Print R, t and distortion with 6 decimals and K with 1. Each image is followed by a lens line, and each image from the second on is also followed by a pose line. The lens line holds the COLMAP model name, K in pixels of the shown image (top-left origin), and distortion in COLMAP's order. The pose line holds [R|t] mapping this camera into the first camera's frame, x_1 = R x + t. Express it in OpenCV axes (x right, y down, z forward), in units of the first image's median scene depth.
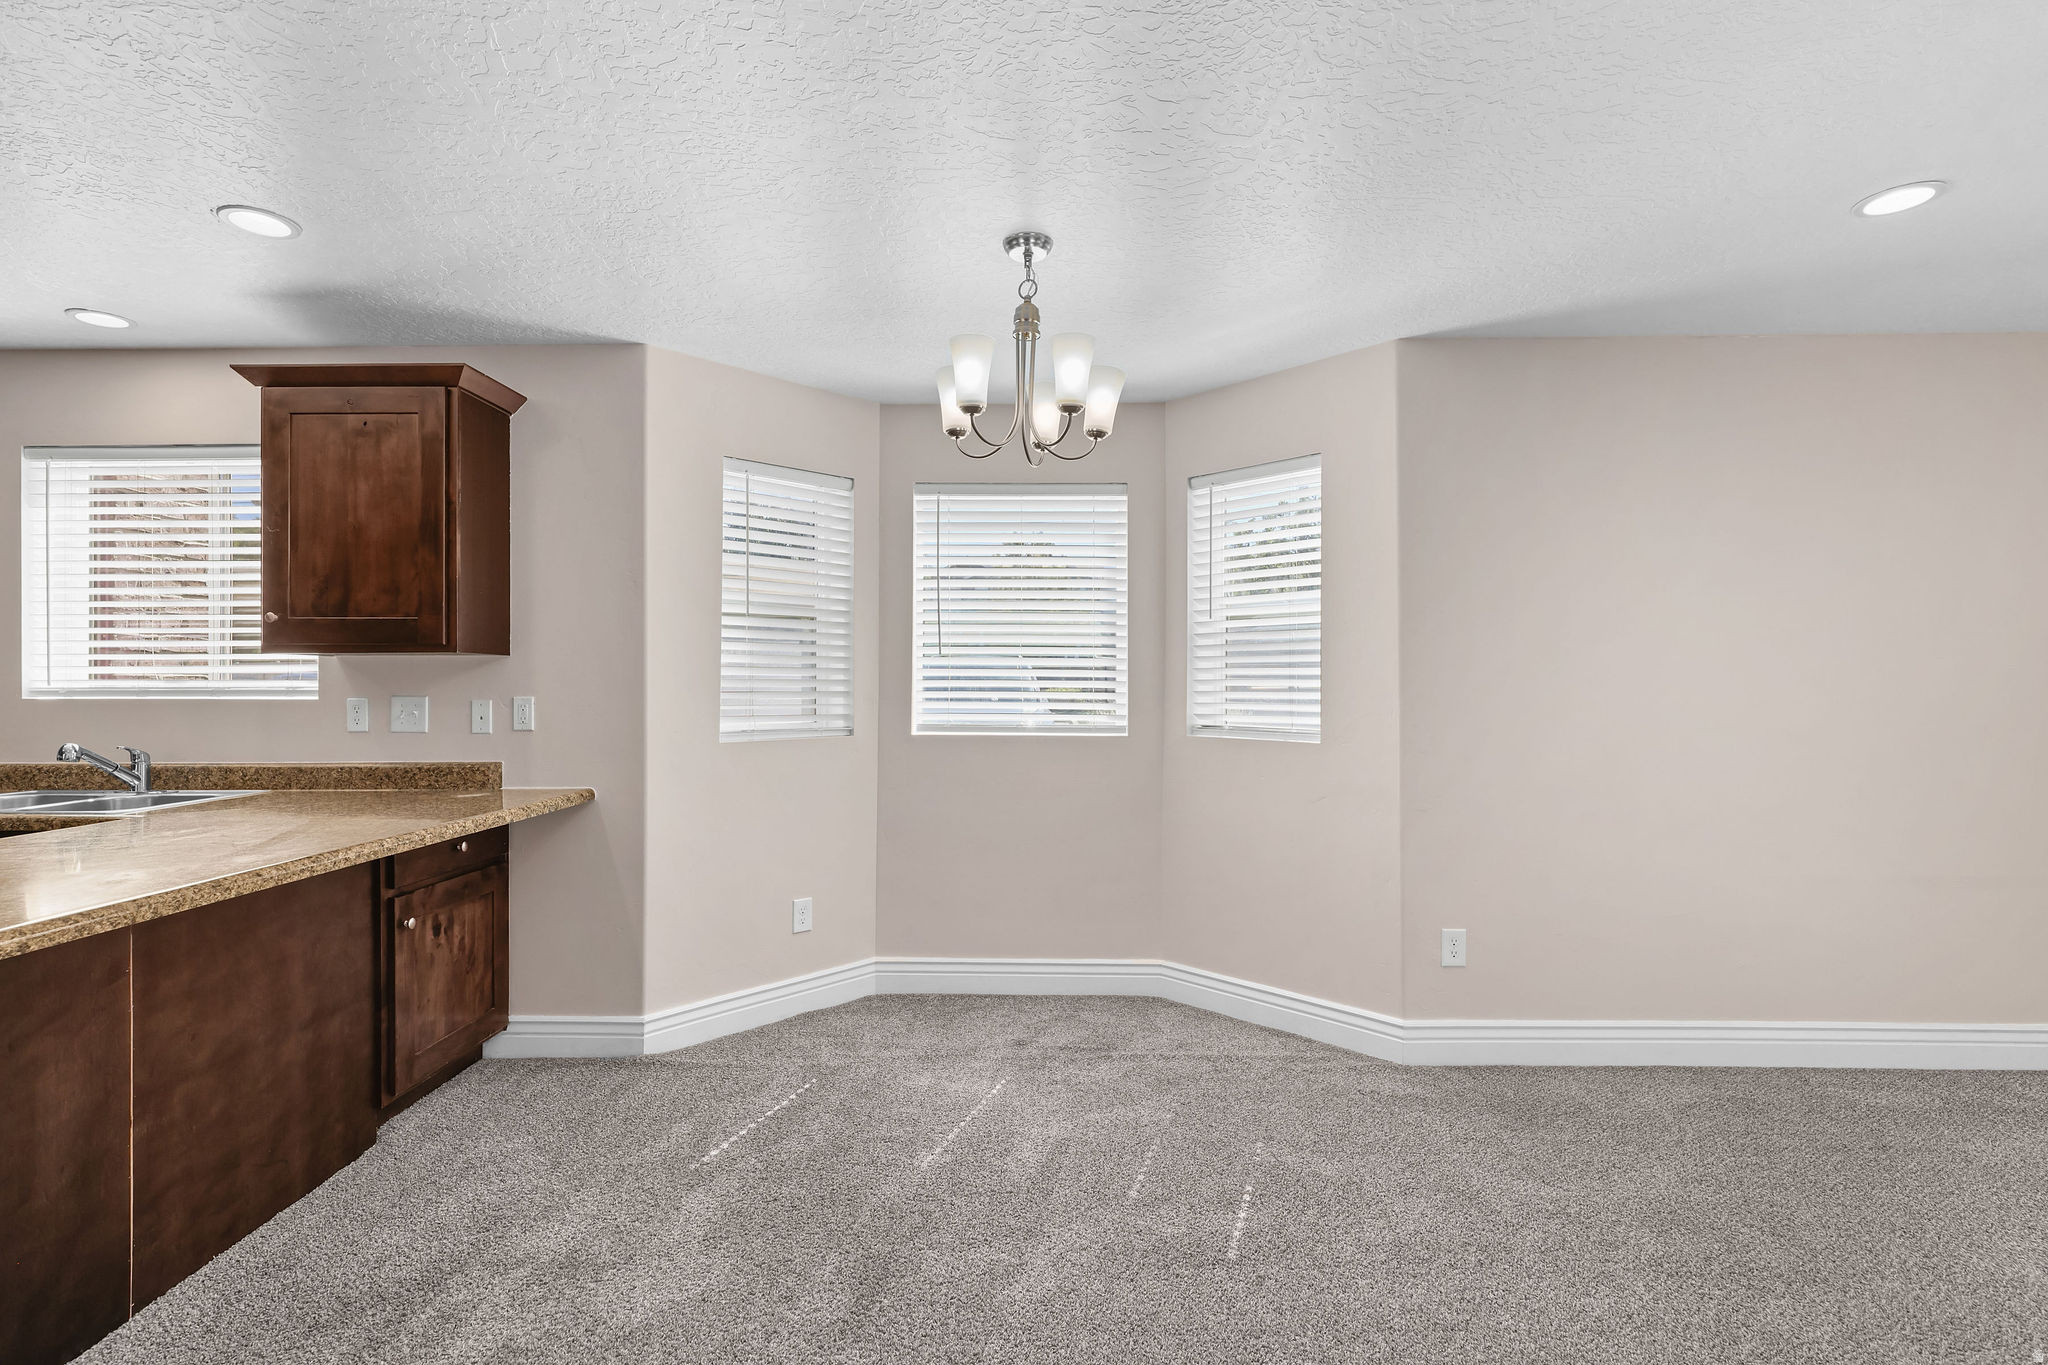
lens RADIAL K [[950.7, 0, 1014.0], [0, 950.7, 682.9], [0, 0, 1]] dist [0.002069, -0.000617]
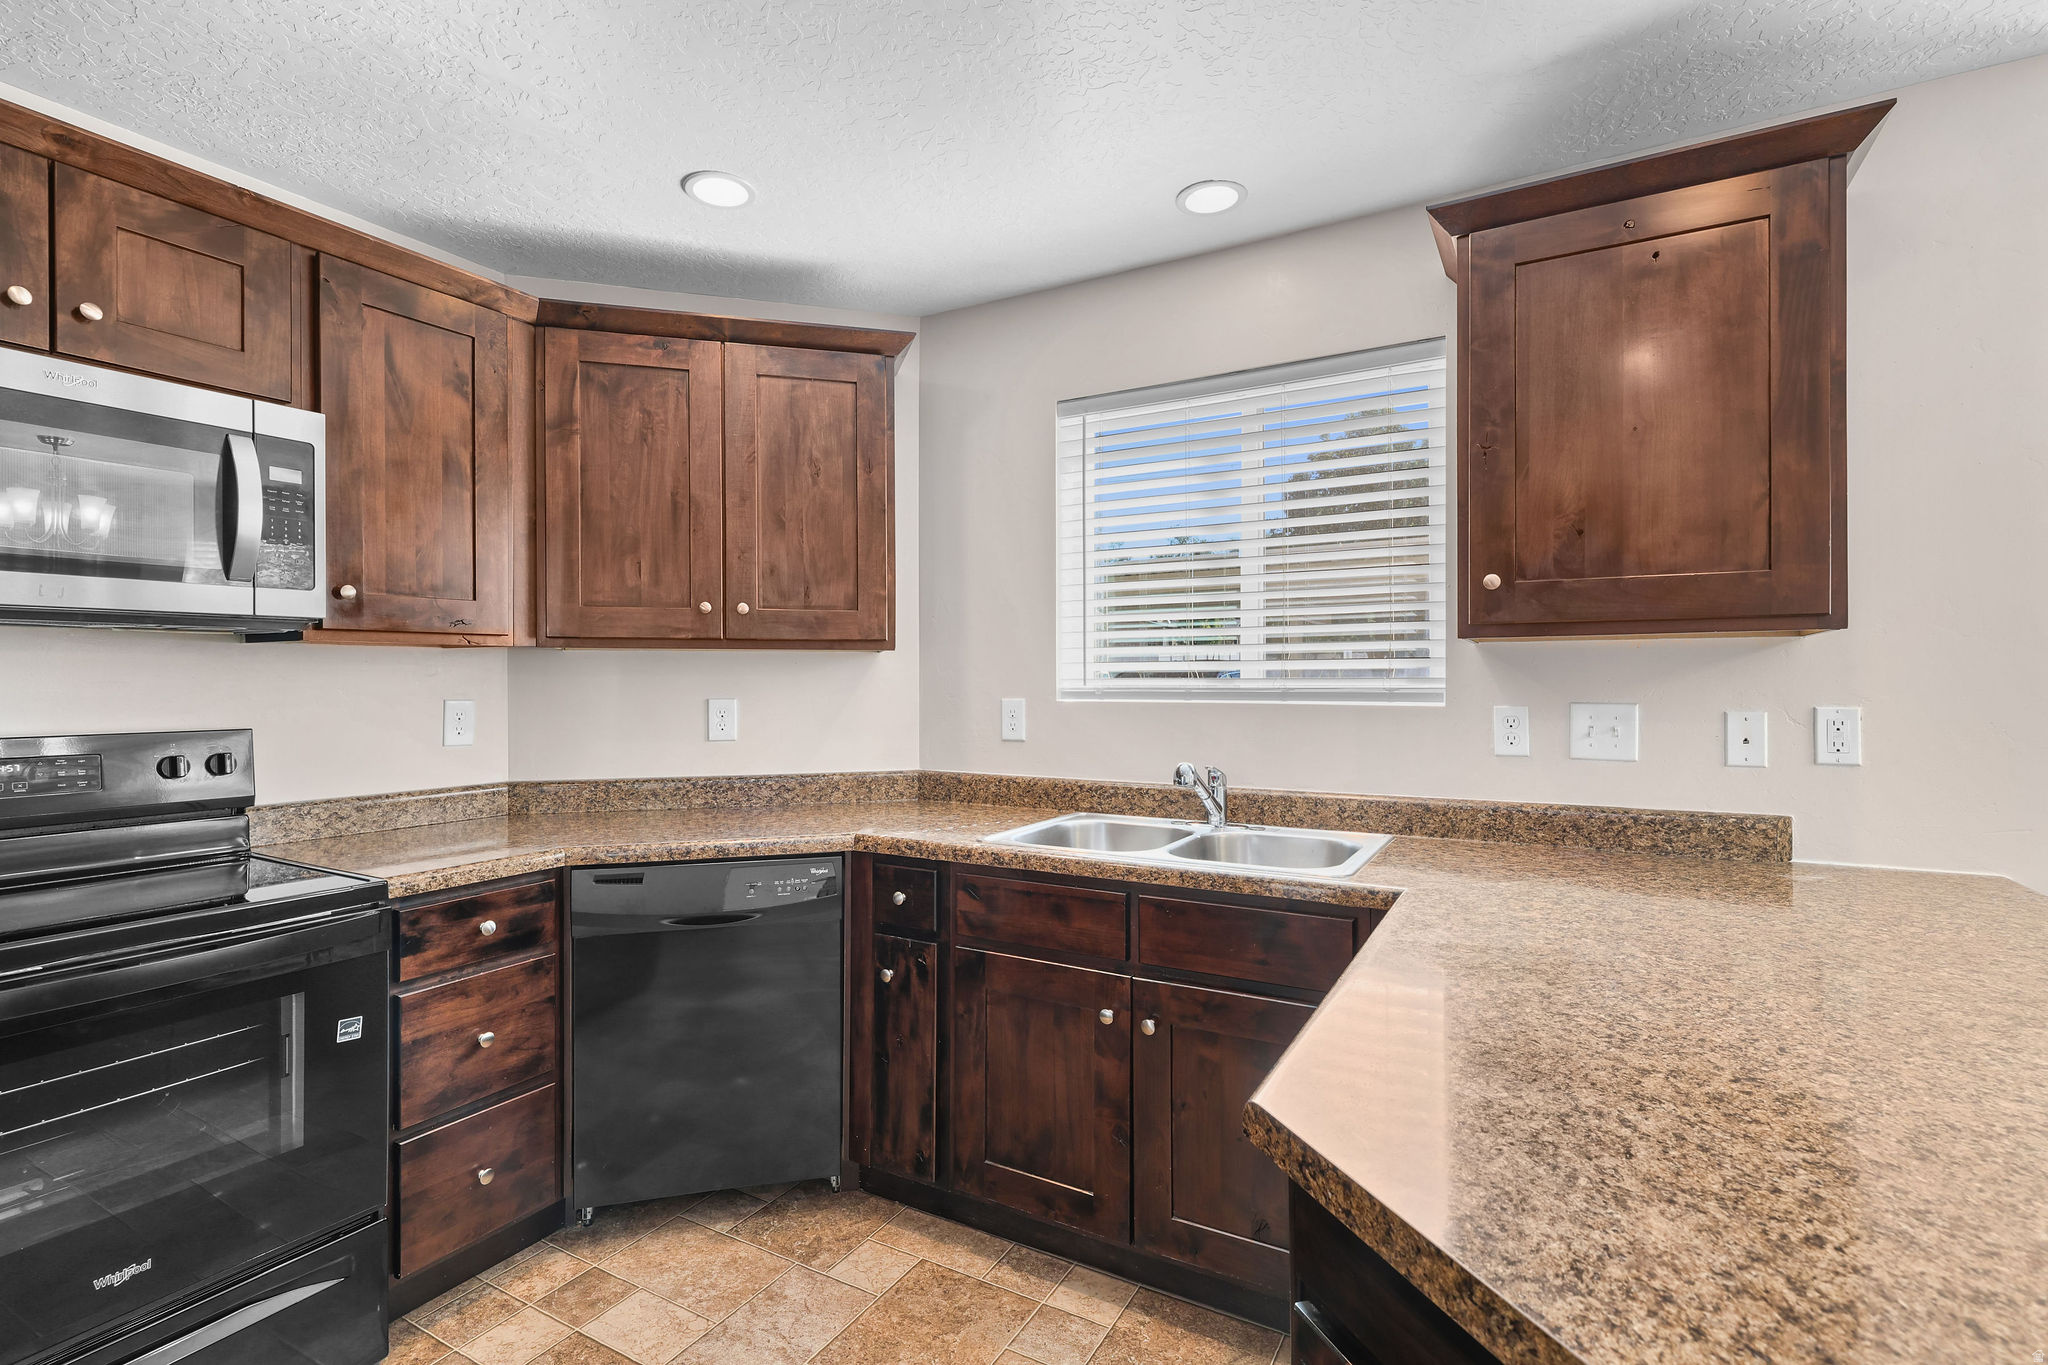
lens RADIAL K [[950.7, 0, 1013.9], [0, 950.7, 679.6], [0, 0, 1]] dist [0.002069, -0.000617]
pose [[0.876421, -0.000521, -0.481545, -0.698202], [-0.001000, 0.999995, -0.002901, 0.000103], [0.481544, 0.003024, 0.876417, 0.254492]]
